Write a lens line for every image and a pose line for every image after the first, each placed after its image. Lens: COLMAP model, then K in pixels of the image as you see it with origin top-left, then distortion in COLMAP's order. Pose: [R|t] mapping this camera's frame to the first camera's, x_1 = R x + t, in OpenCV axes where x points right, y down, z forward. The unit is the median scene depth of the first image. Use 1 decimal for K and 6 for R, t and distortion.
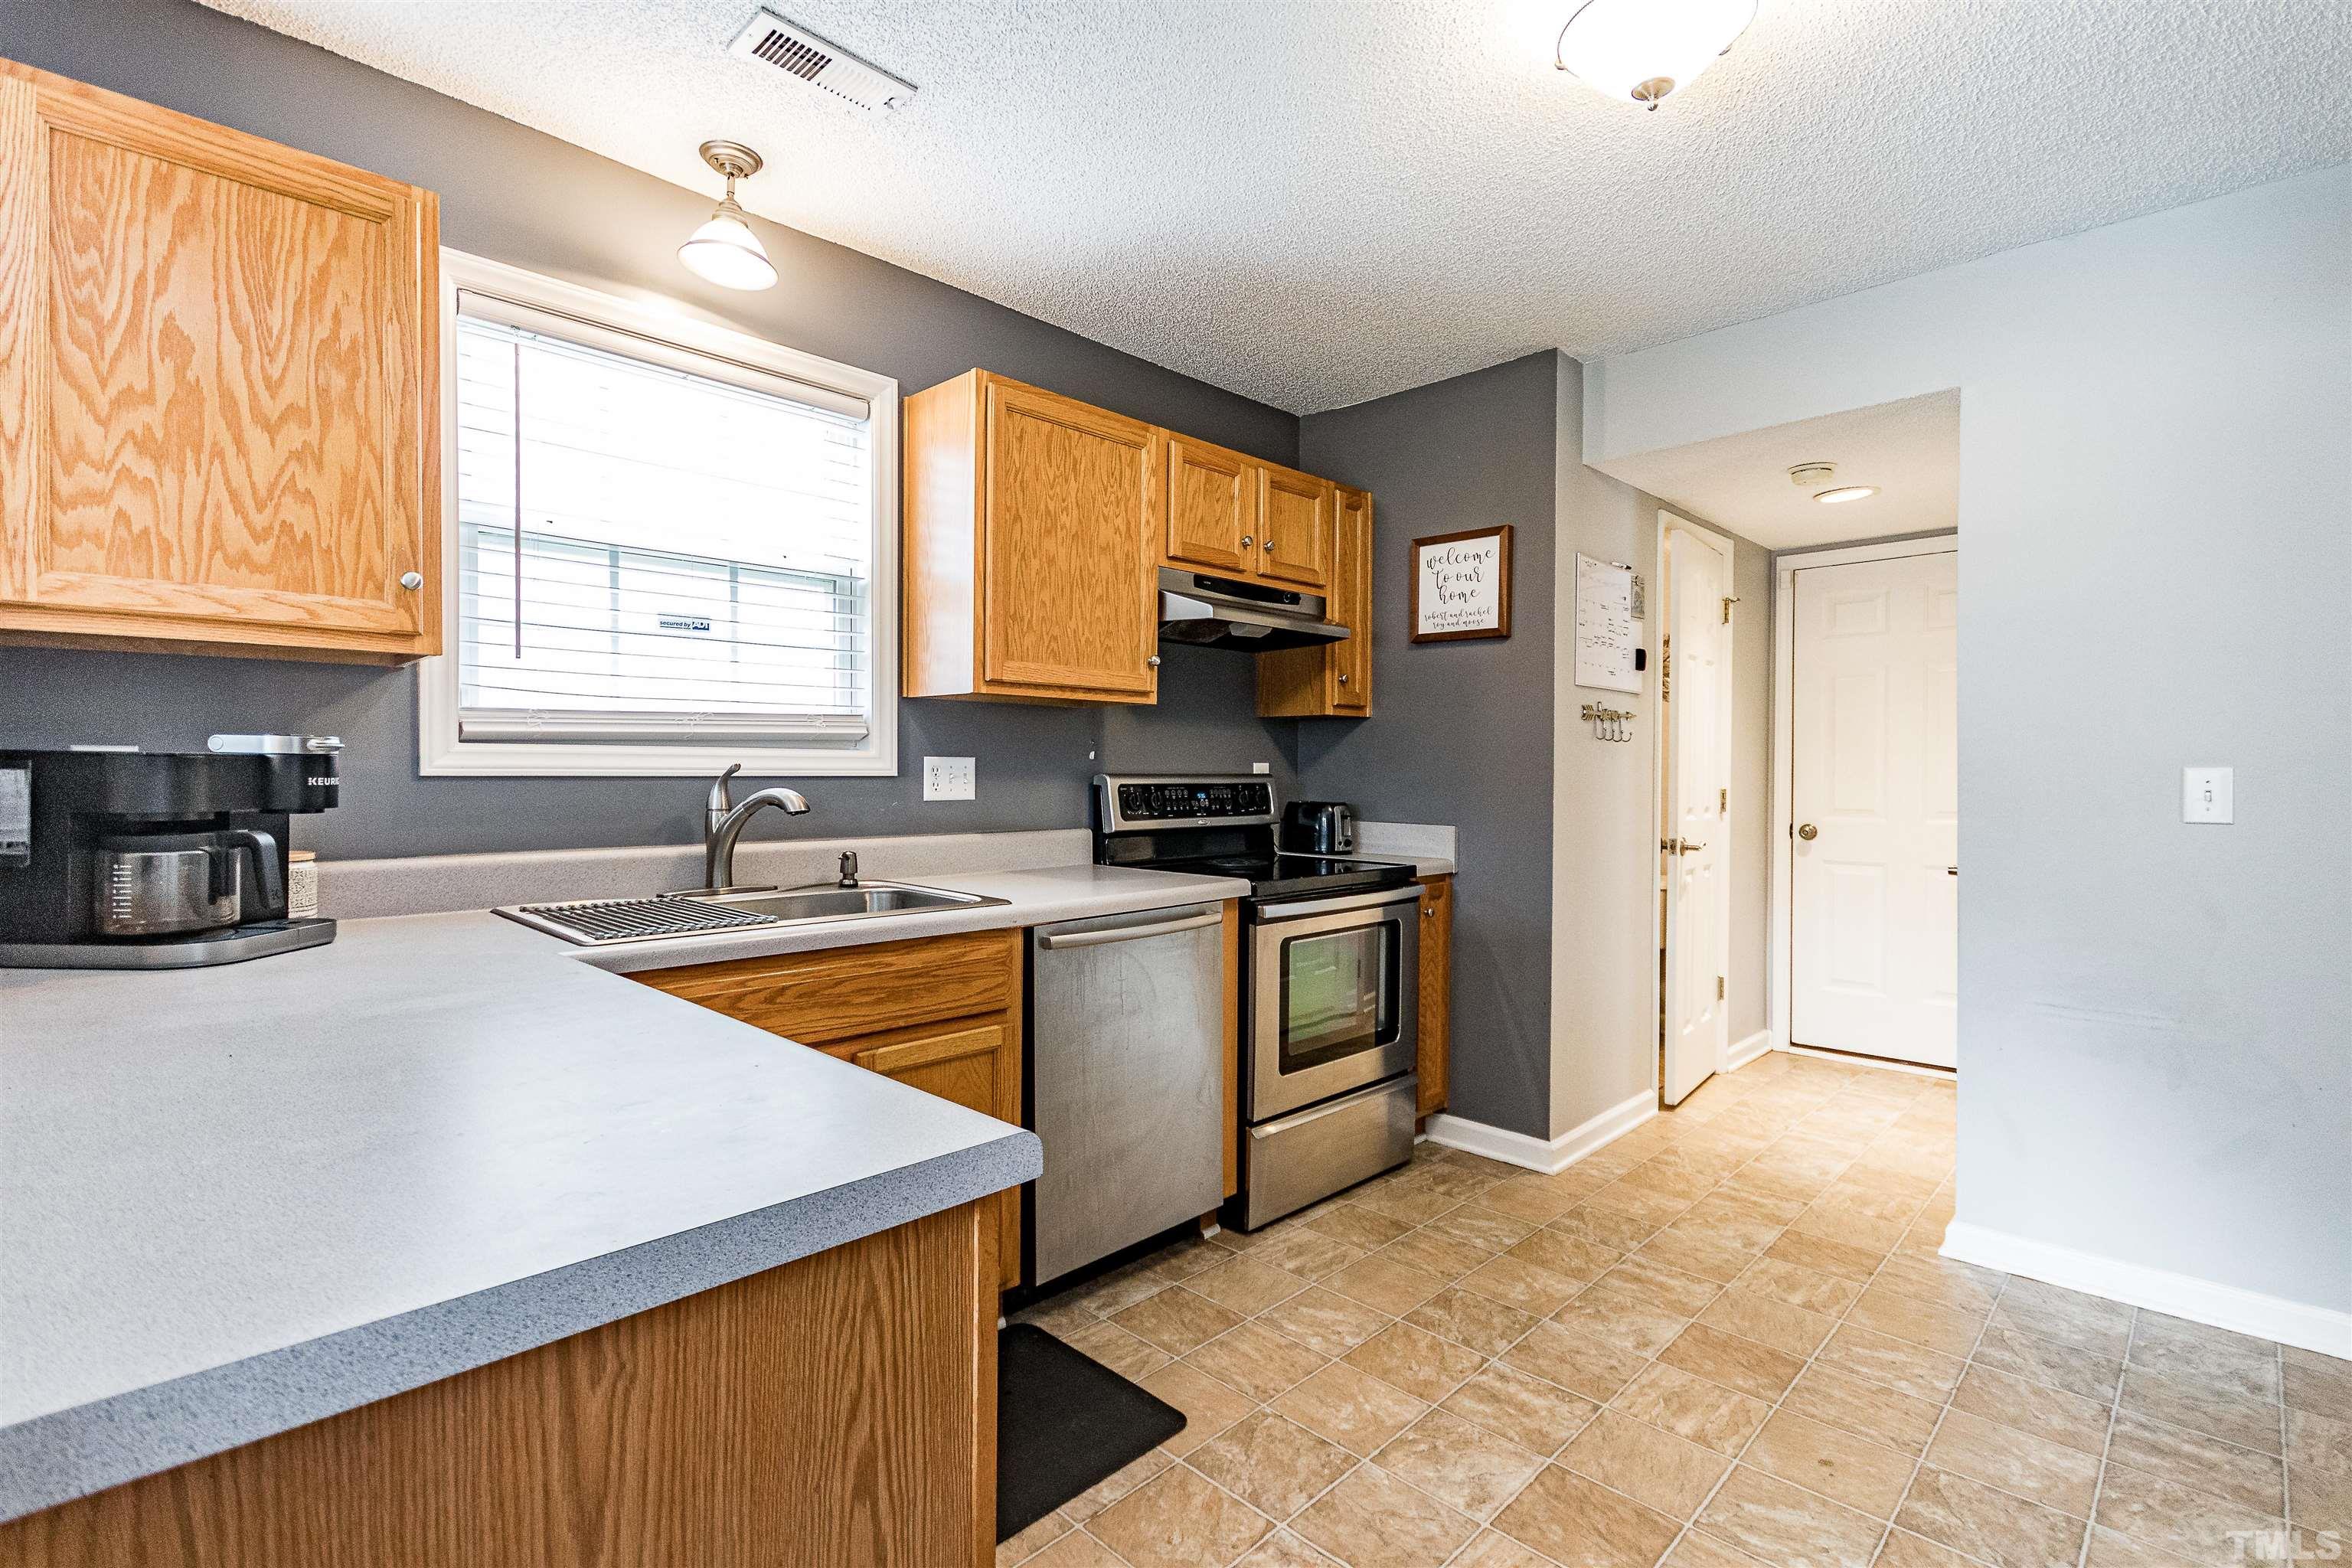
lens RADIAL K [[1085.6, 0, 1175.9], [0, 1085.6, 777.2], [0, 0, 1]] dist [0.002493, -0.002074]
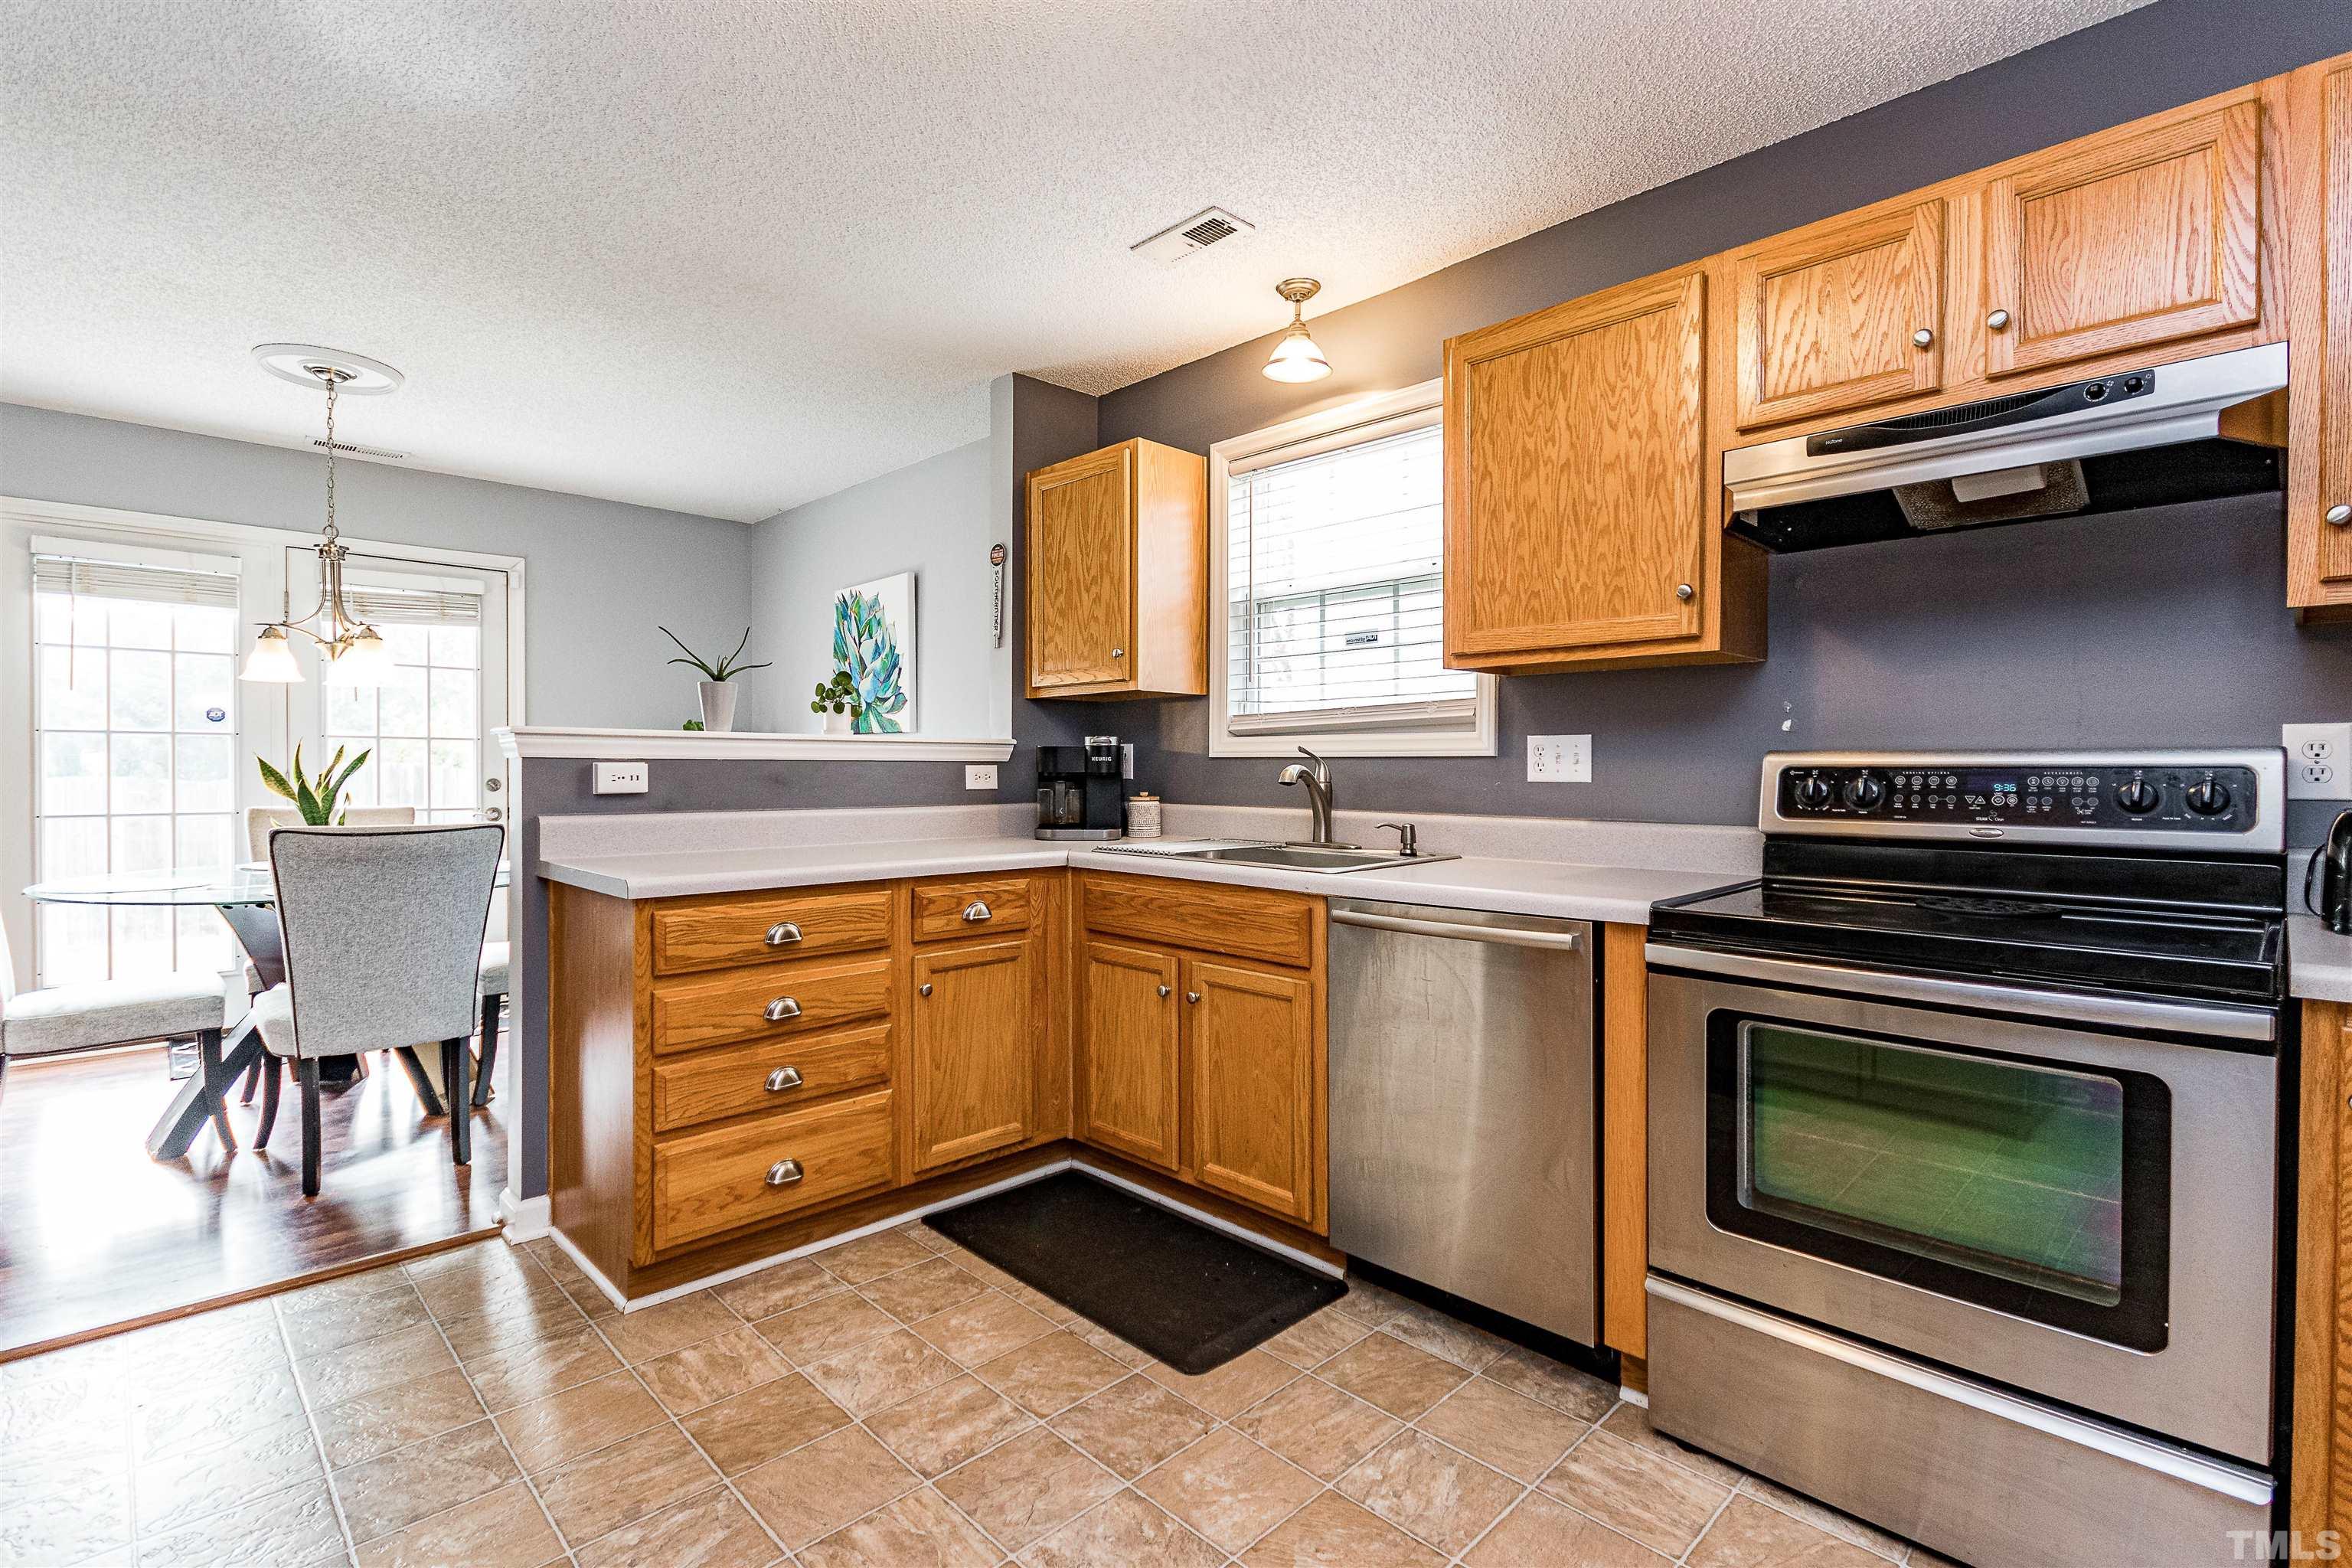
lens RADIAL K [[1085.6, 0, 1216.8], [0, 1085.6, 778.8], [0, 0, 1]] dist [0.002493, -0.002074]
pose [[-0.004986, 0.012989, -0.999903, 0.795309], [-0.003517, 0.999909, 0.013007, 0.008719], [0.999981, 0.003581, -0.004940, 0.790216]]
